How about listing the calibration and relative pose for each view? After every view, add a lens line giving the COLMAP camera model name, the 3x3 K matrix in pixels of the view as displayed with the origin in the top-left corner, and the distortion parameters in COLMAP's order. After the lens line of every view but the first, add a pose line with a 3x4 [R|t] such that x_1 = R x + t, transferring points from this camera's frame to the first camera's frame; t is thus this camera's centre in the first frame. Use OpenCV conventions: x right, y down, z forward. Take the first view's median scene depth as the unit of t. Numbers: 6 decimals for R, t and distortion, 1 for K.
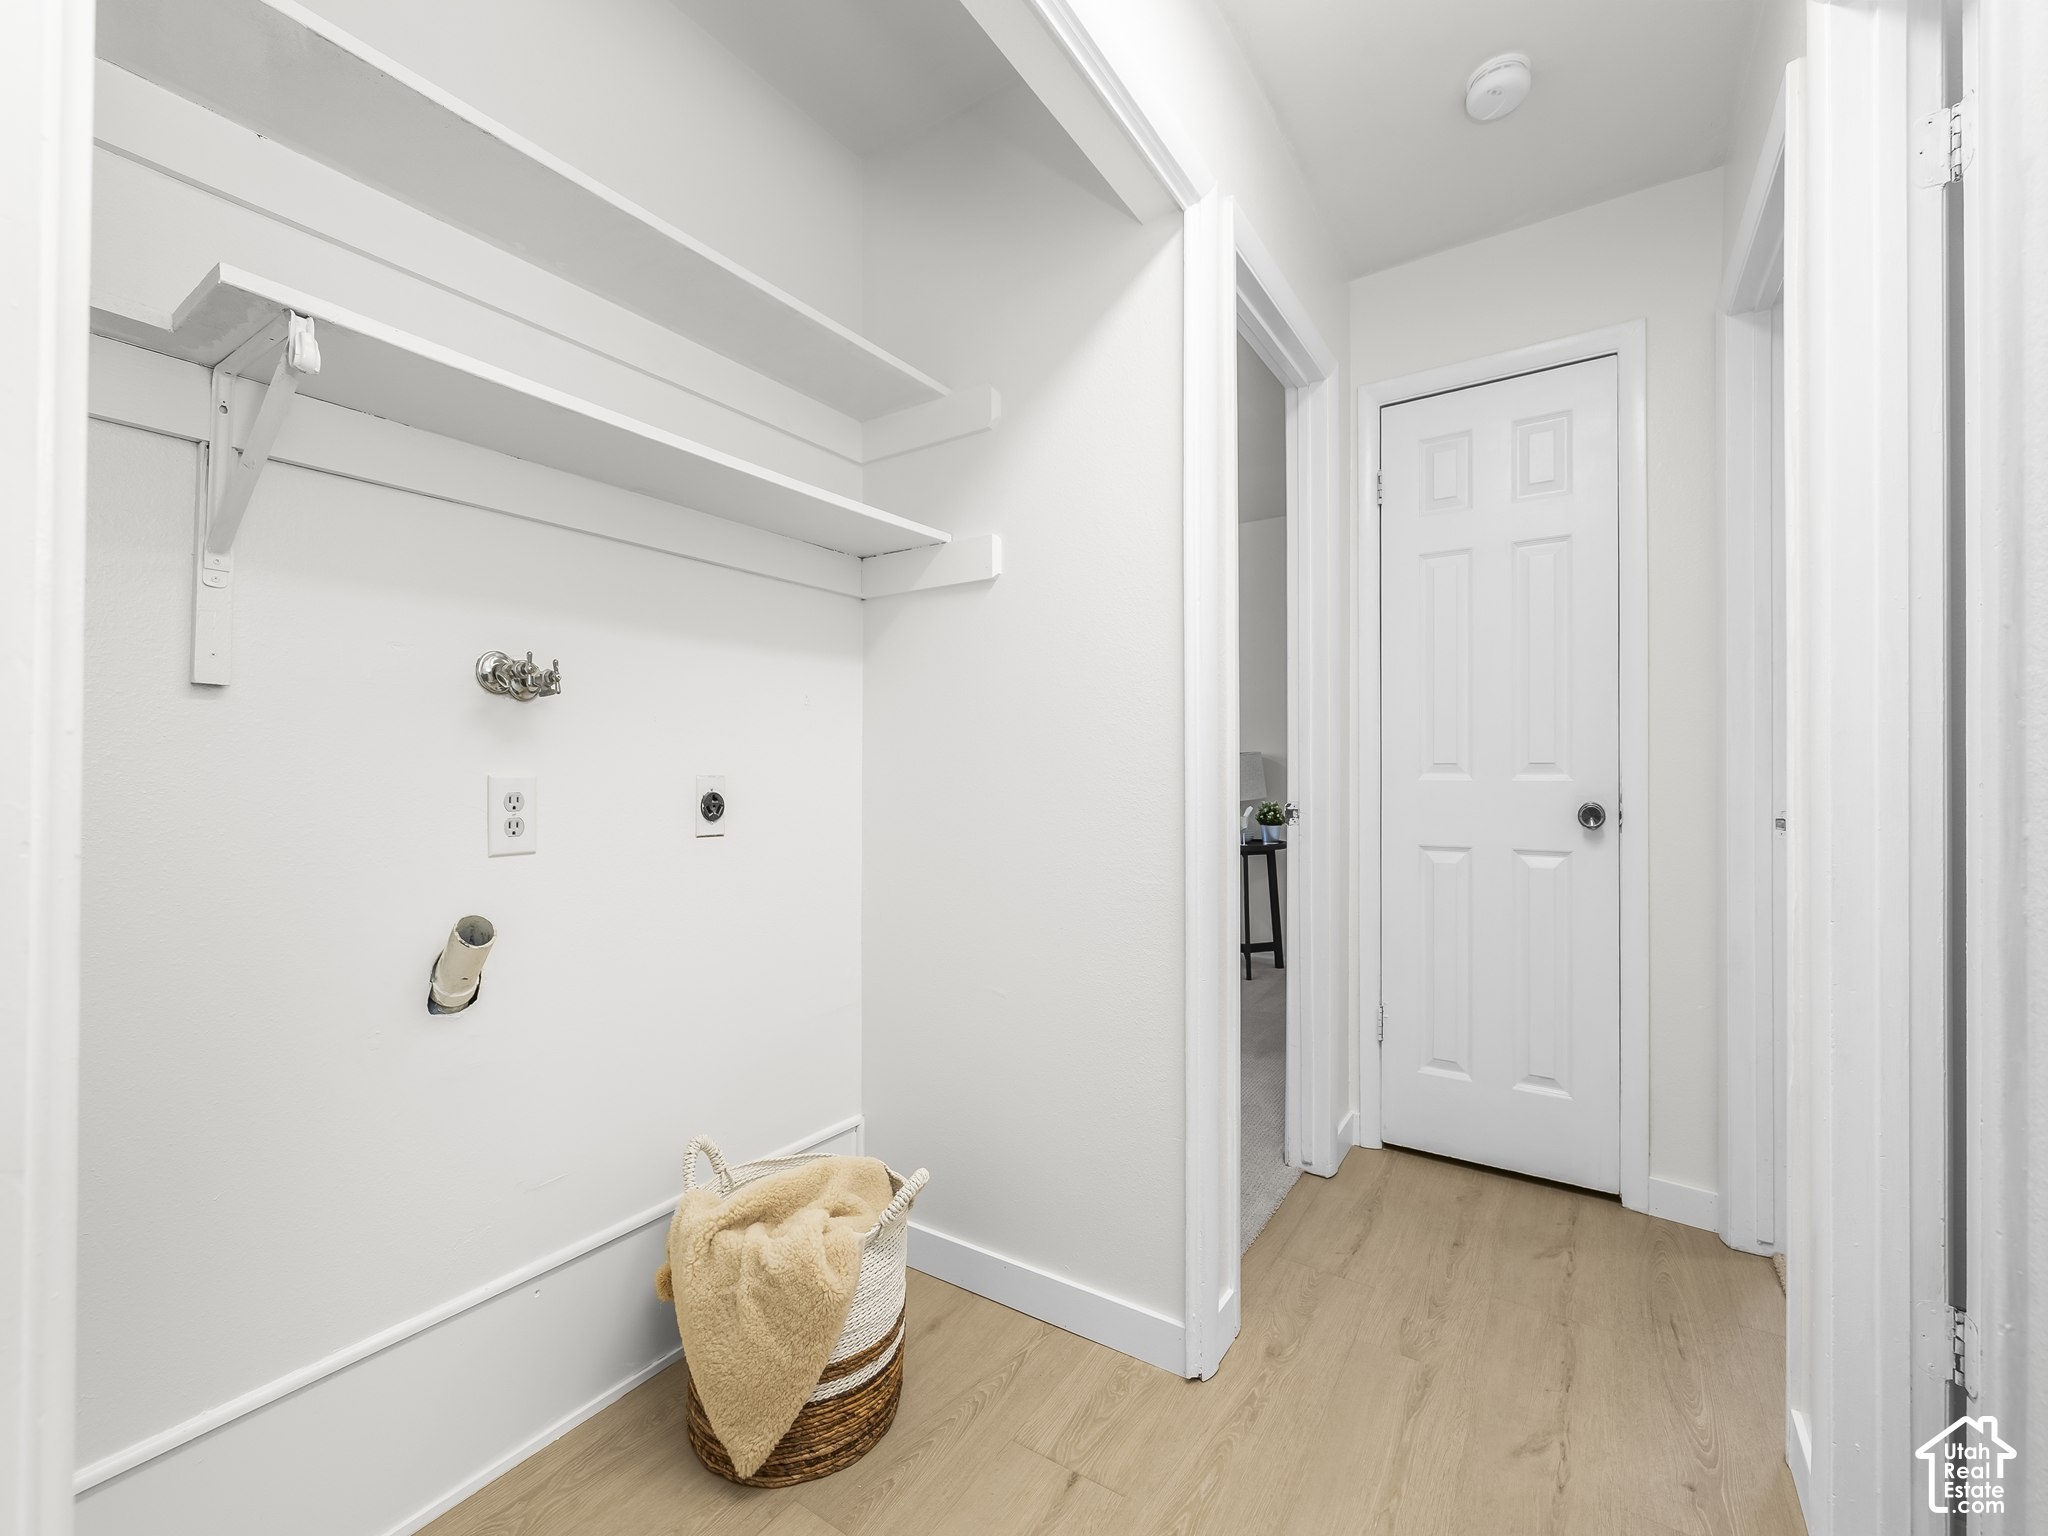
lens RADIAL K [[866.6, 0, 1016.1], [0, 866.6, 769.5], [0, 0, 1]] dist [0.002595, -0.000588]
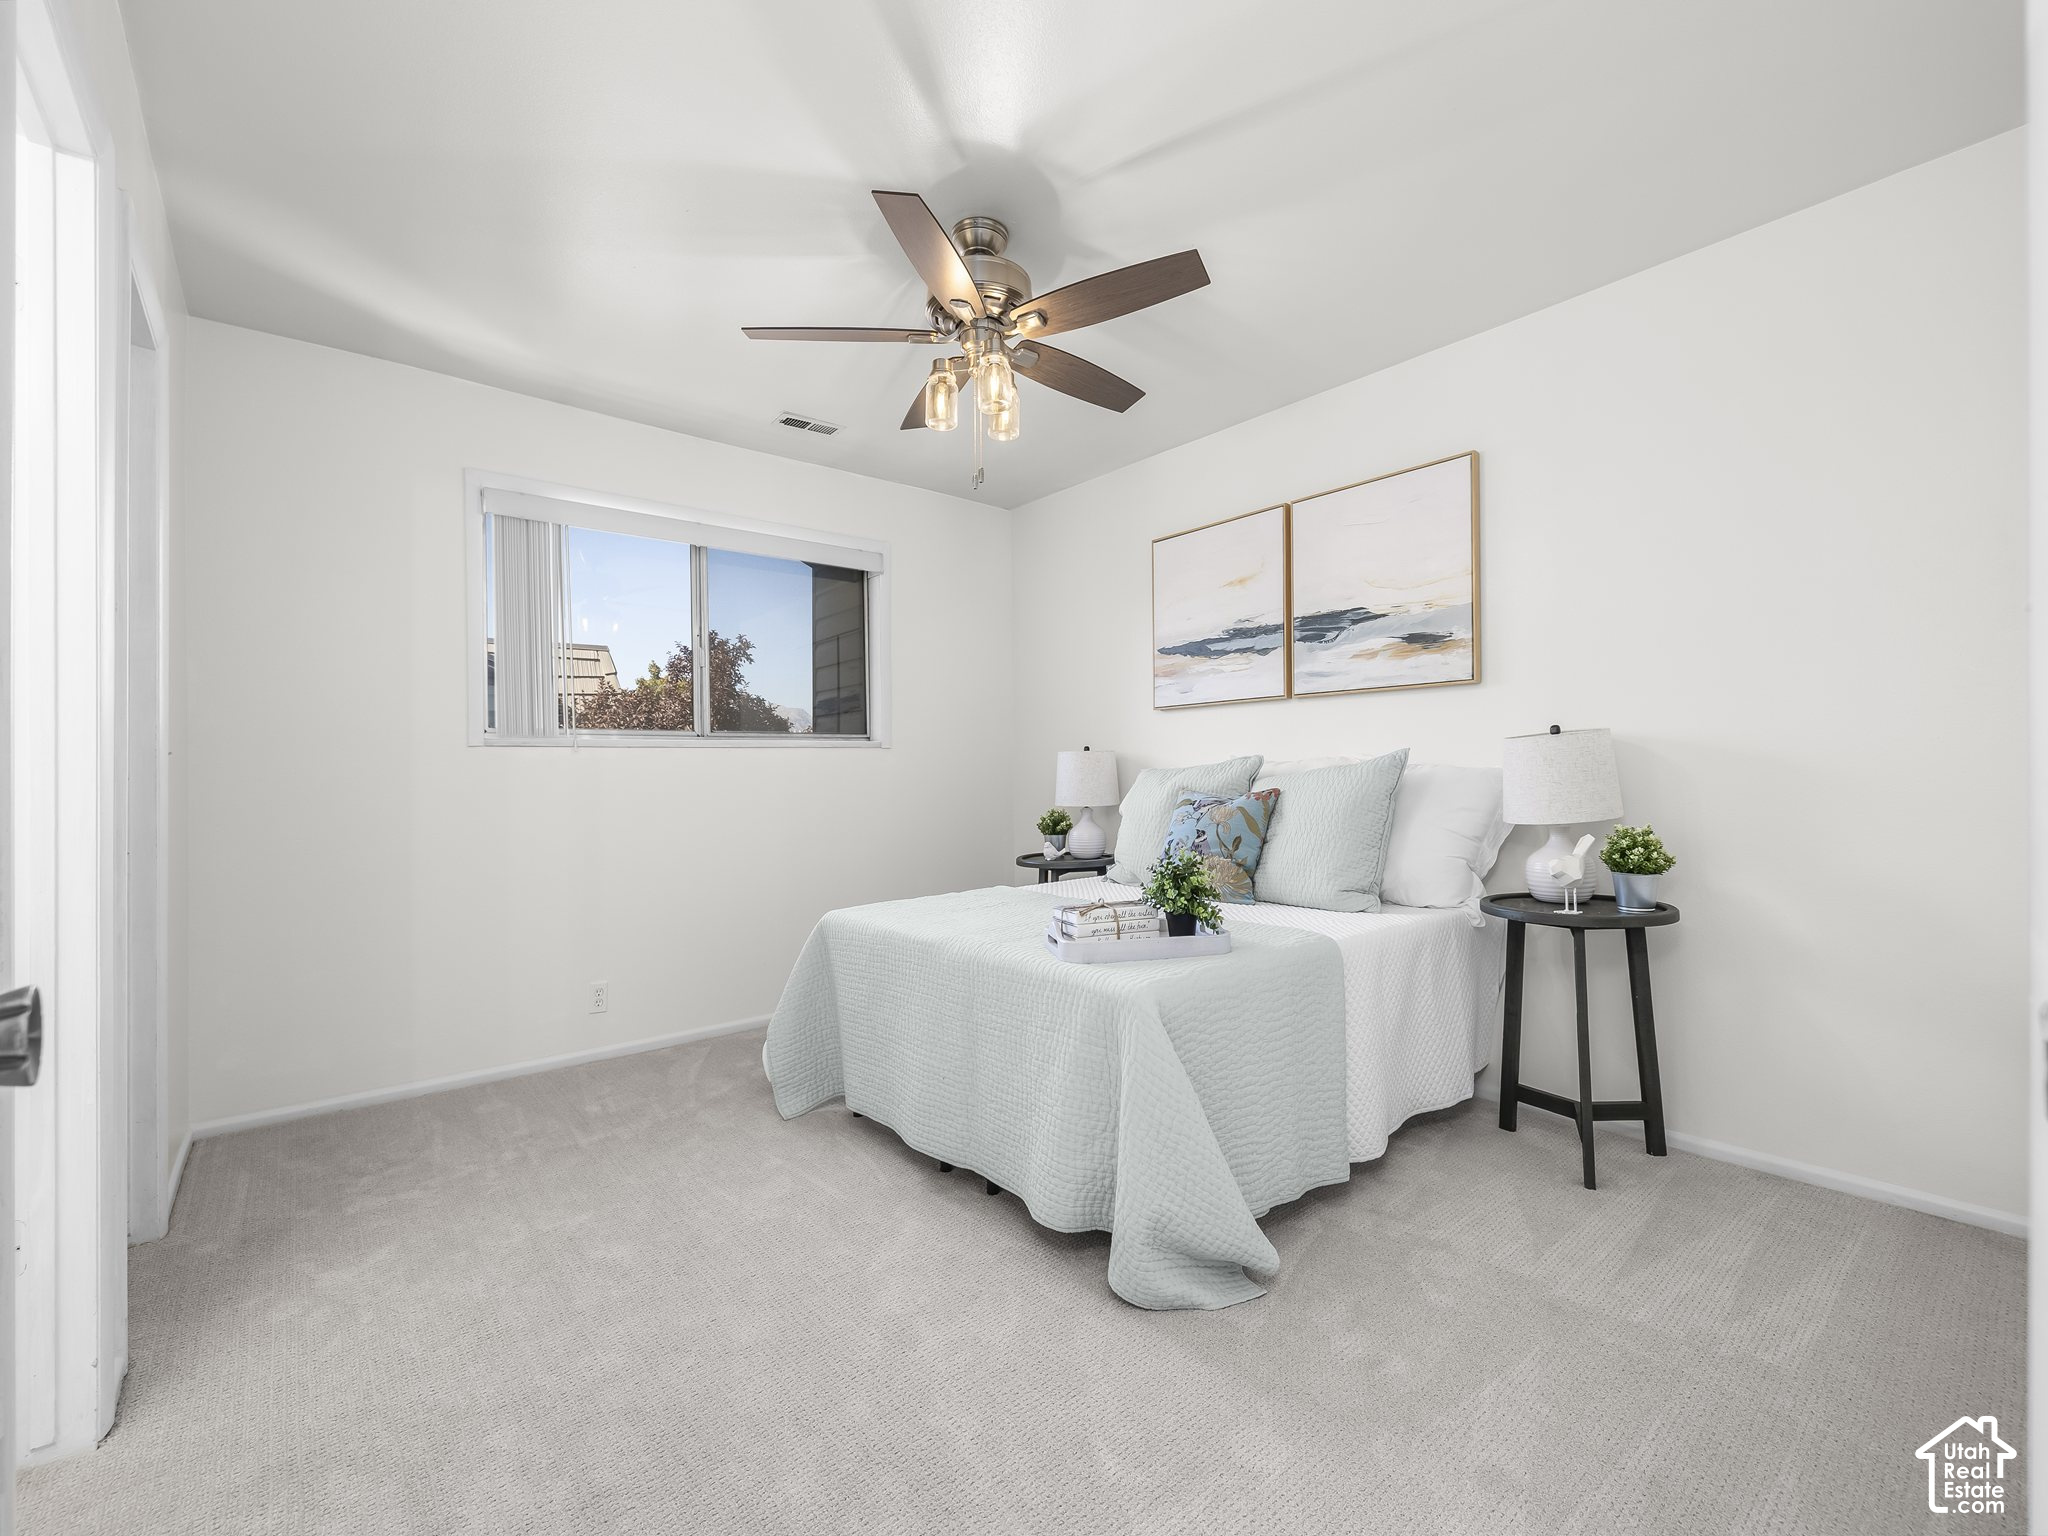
lens RADIAL K [[866.6, 0, 1032.0], [0, 866.6, 767.8], [0, 0, 1]] dist [0.002595, -0.000588]
pose [[0.957370, -0.012179, -0.288607, 0.103937], [0.011615, 0.999926, -0.003668, 0.001118], [0.288630, 0.000159, 0.957441, 0.414575]]
